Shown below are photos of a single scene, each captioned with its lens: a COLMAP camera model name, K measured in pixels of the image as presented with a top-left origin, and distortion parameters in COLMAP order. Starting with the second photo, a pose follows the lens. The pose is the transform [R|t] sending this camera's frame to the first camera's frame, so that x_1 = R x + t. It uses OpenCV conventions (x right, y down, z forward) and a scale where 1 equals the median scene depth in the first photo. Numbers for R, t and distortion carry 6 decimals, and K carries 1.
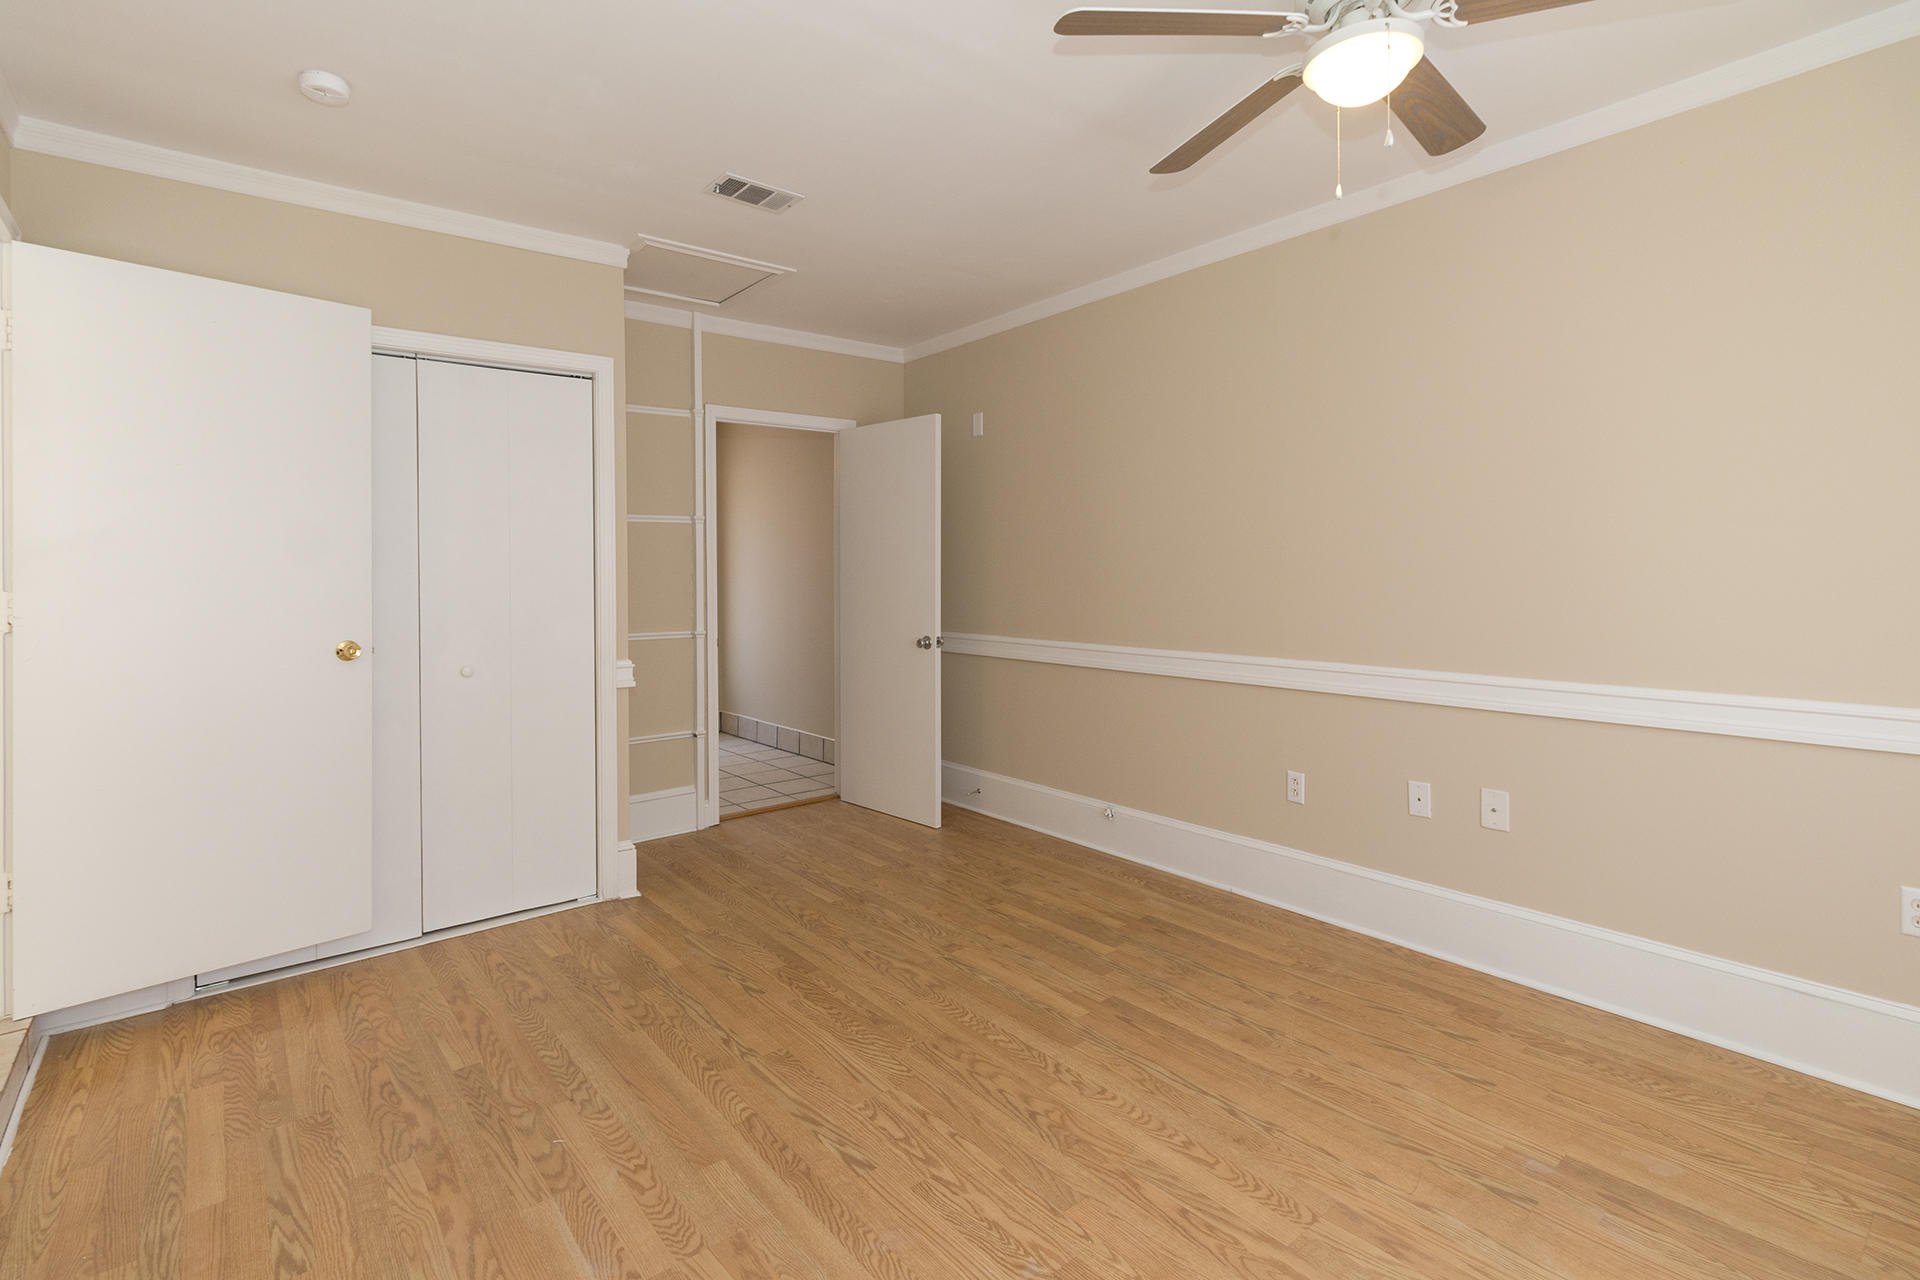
lens RADIAL K [[893.9, 0, 943.3], [0, 893.9, 581.8], [0, 0, 1]] dist [-0.000683, -0.000145]
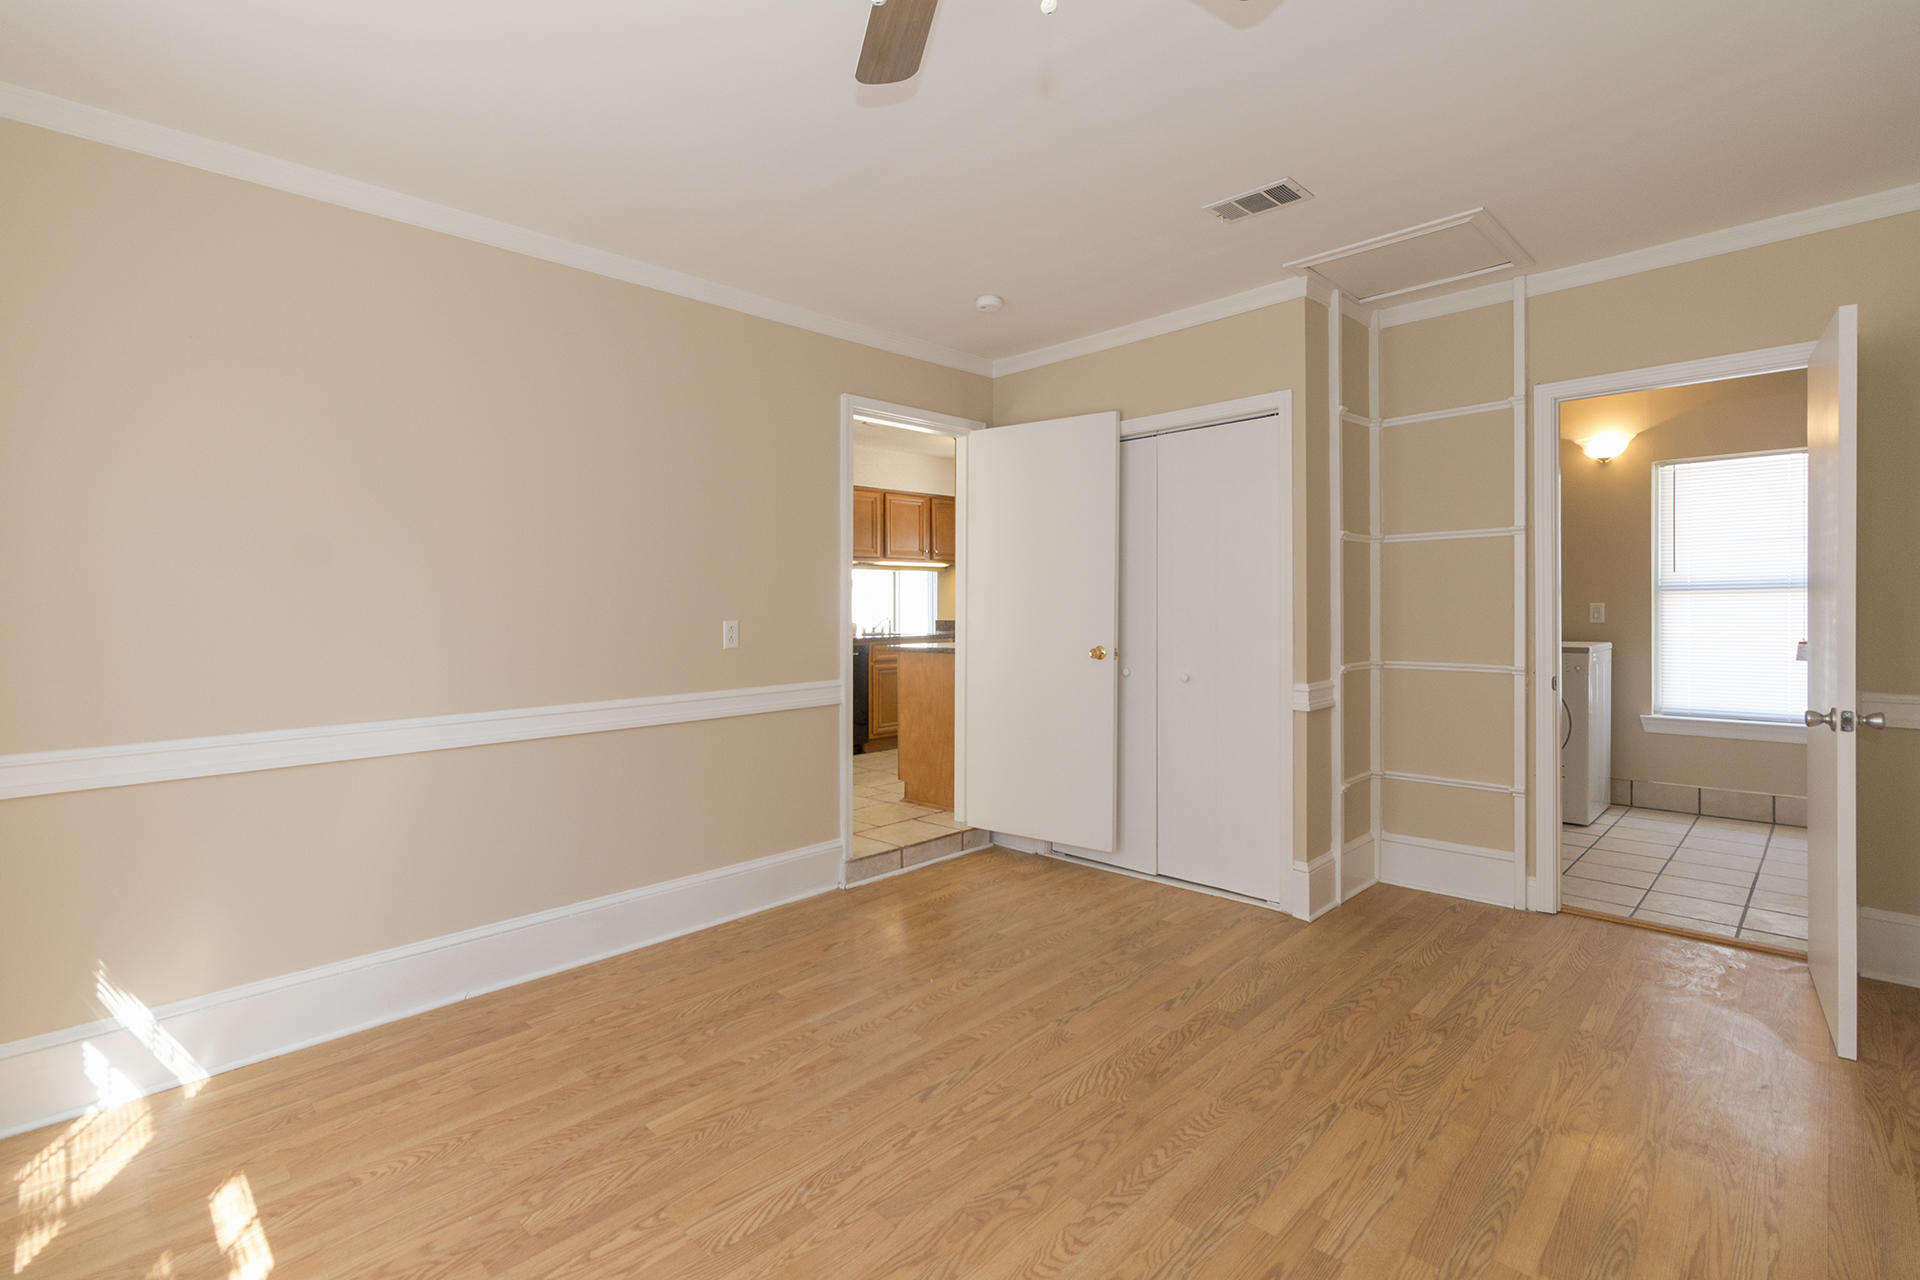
lens RADIAL K [[893.9, 0, 954.8], [0, 893.9, 602.1], [0, 0, 1]] dist [-0.000683, -0.000145]
pose [[0.107657, 0.006008, -0.994170, 0.827214], [0.000816, 0.999981, 0.006132, -0.016510], [0.994188, -0.001471, 0.107650, 0.679308]]
